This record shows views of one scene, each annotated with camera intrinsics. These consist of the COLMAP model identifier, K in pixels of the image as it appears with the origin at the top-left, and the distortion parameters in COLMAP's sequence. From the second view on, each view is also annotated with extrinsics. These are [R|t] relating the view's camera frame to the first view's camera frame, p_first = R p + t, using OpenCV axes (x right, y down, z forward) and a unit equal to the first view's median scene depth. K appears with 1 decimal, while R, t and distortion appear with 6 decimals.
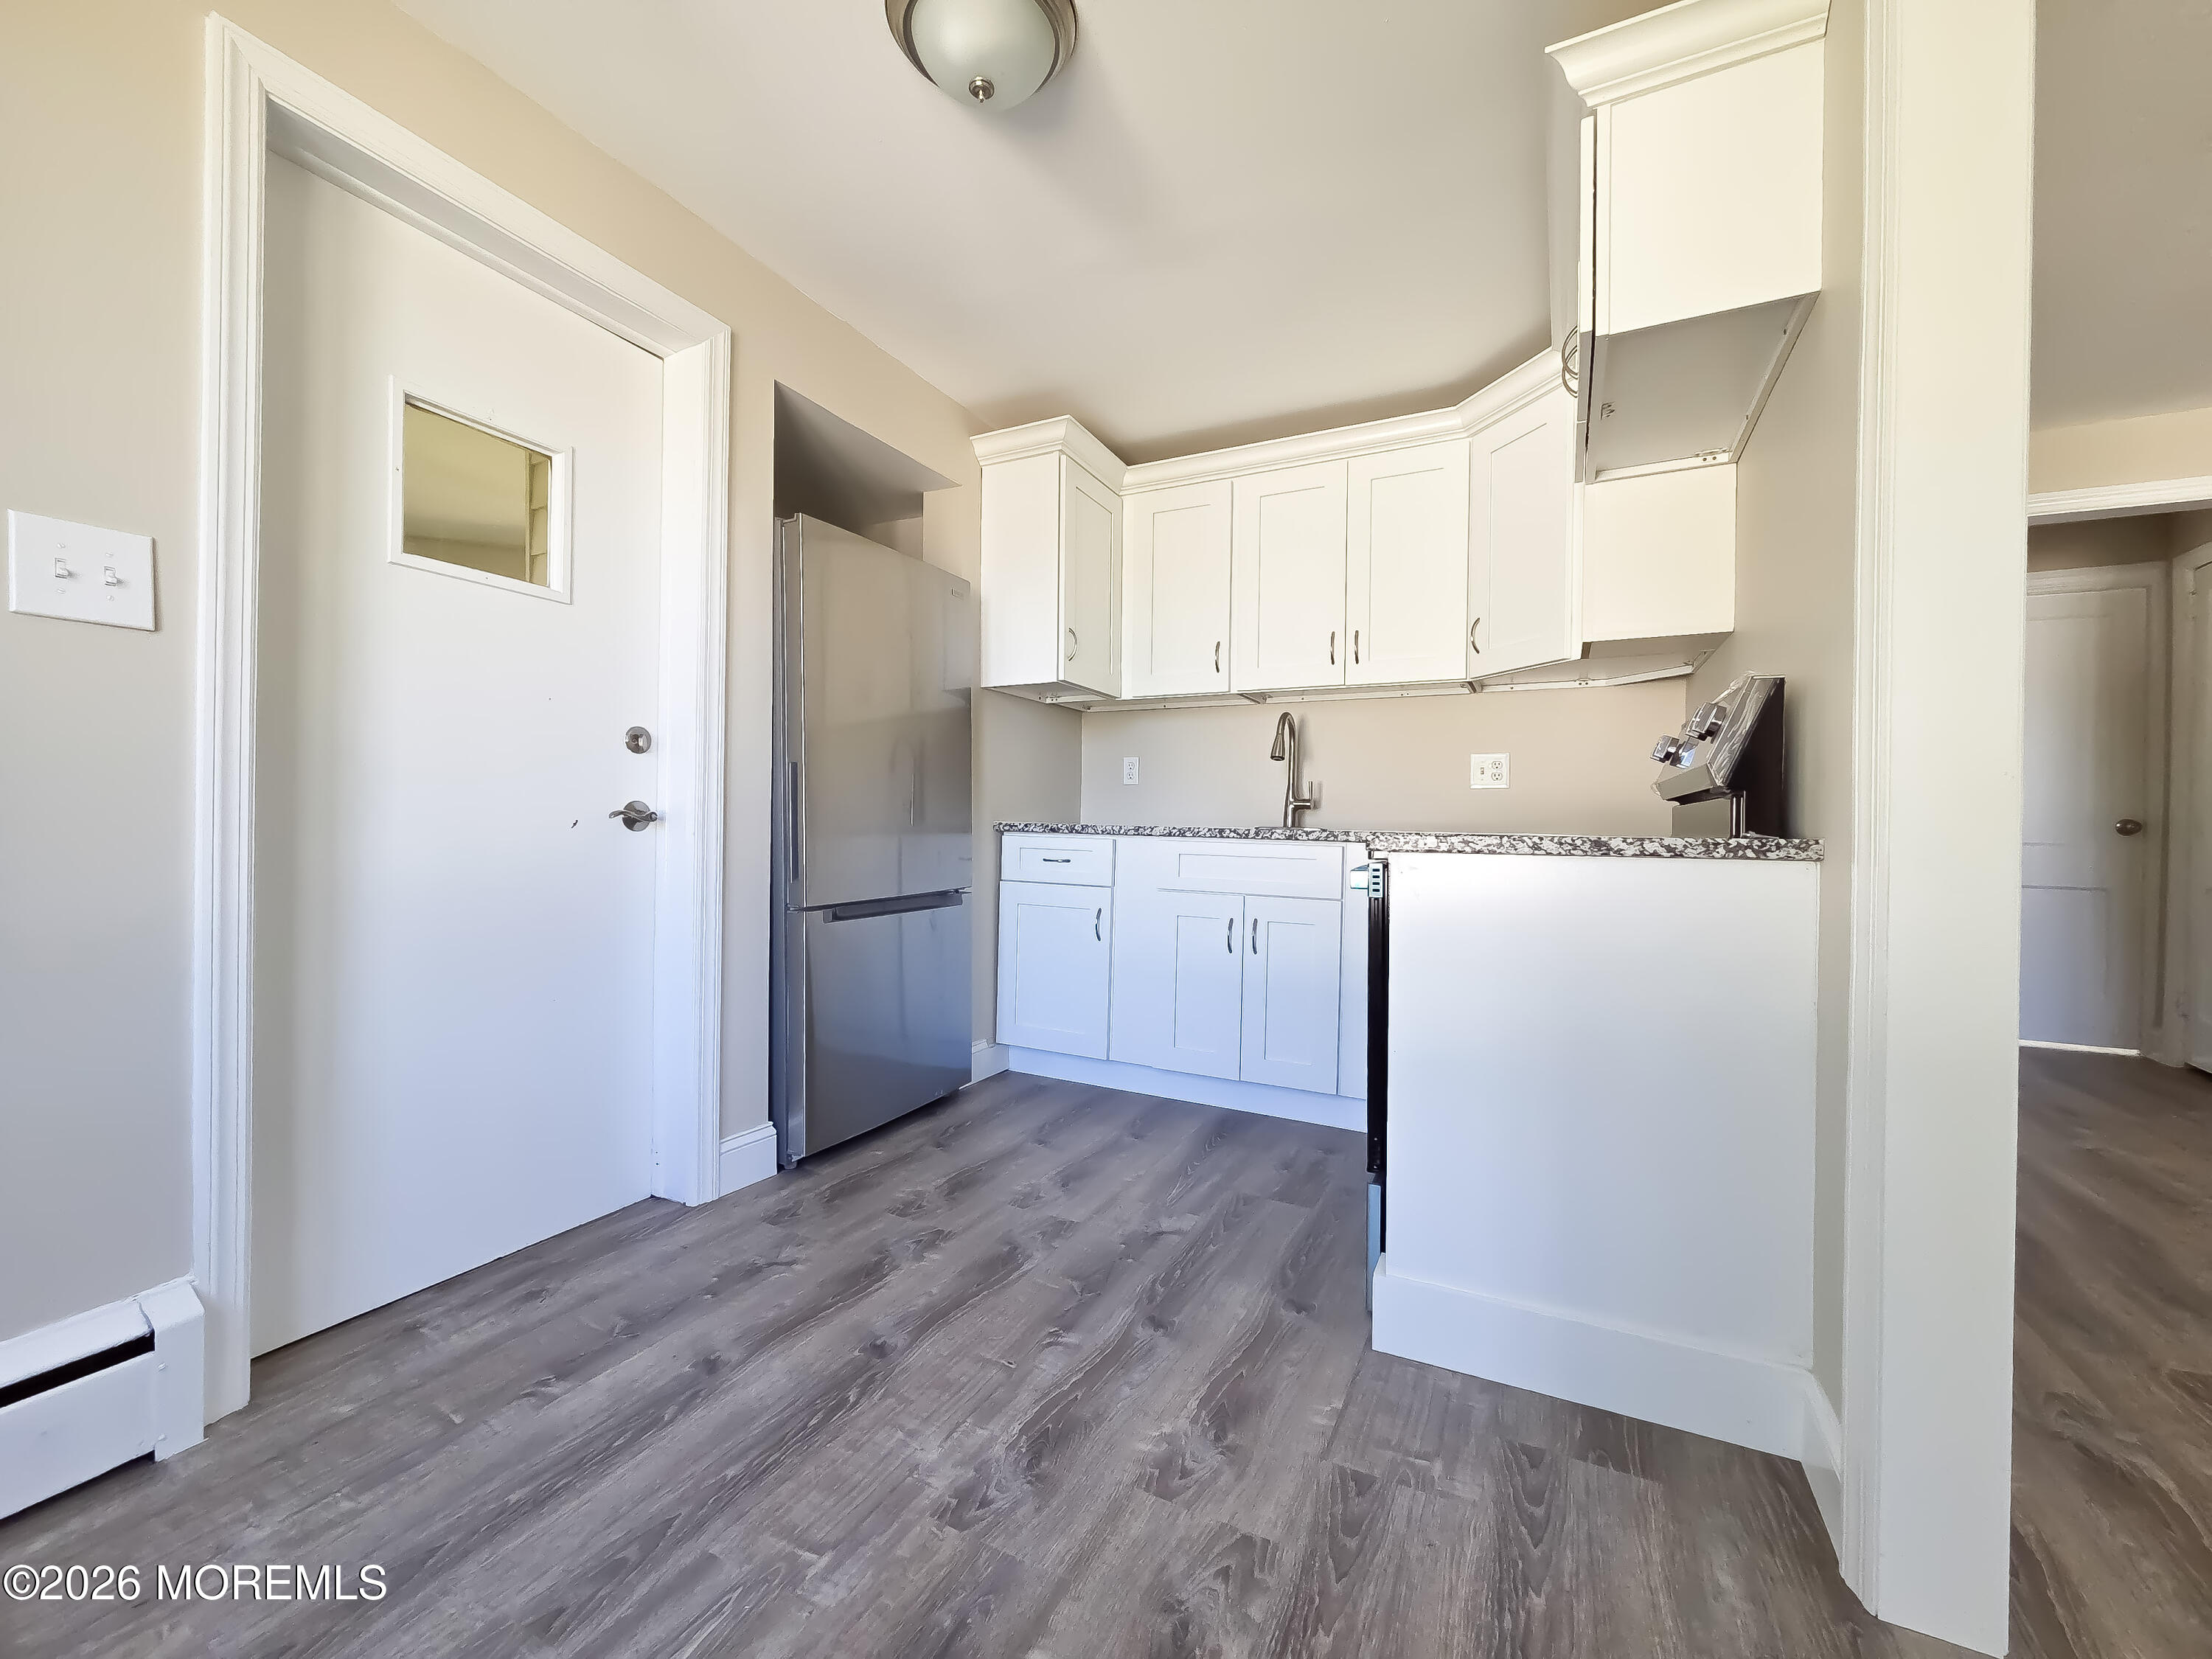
lens RADIAL K [[898.2, 0, 1106.0], [0, 898.2, 829.5], [0, 0, 1]] dist [-0.000377, 0.000107]
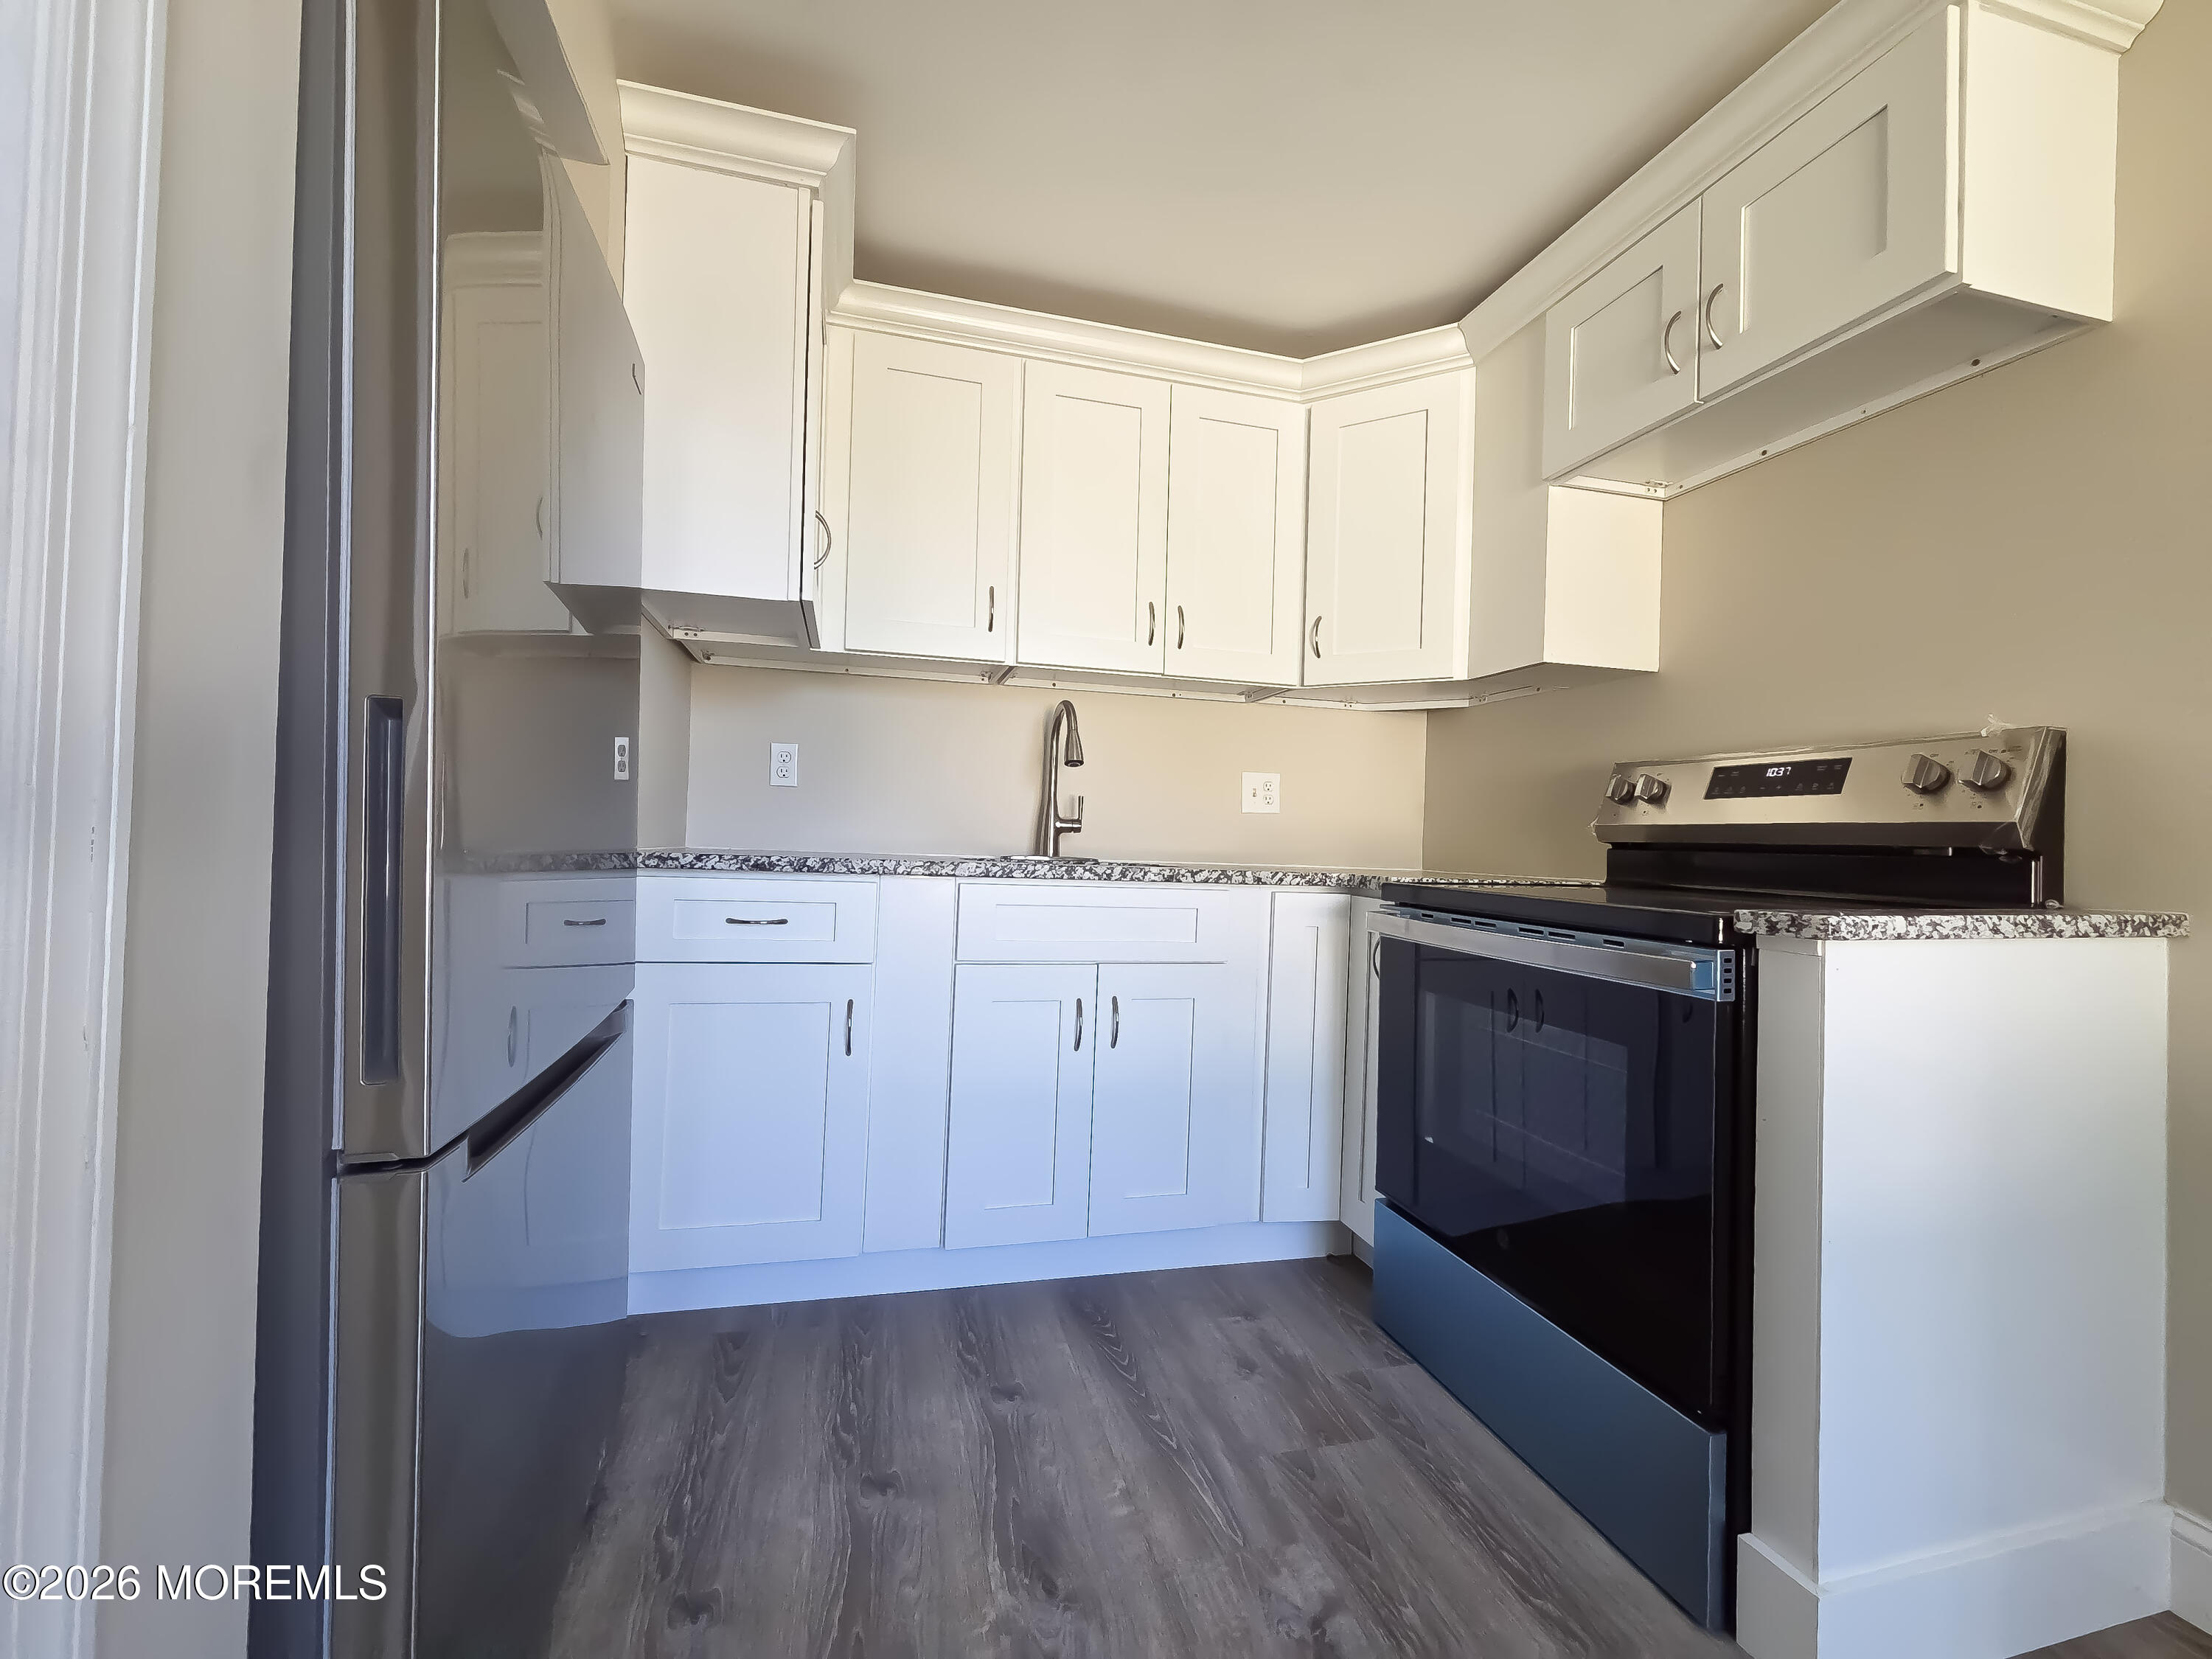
lens RADIAL K [[898.2, 0, 1106.0], [0, 898.2, 829.5], [0, 0, 1]] dist [-0.000377, 0.000107]
pose [[0.750990, 0.015321, 0.660136, -0.295470], [-0.015123, 0.999868, -0.006001, -0.024588], [-0.660141, -0.005477, 0.751122, 0.488230]]
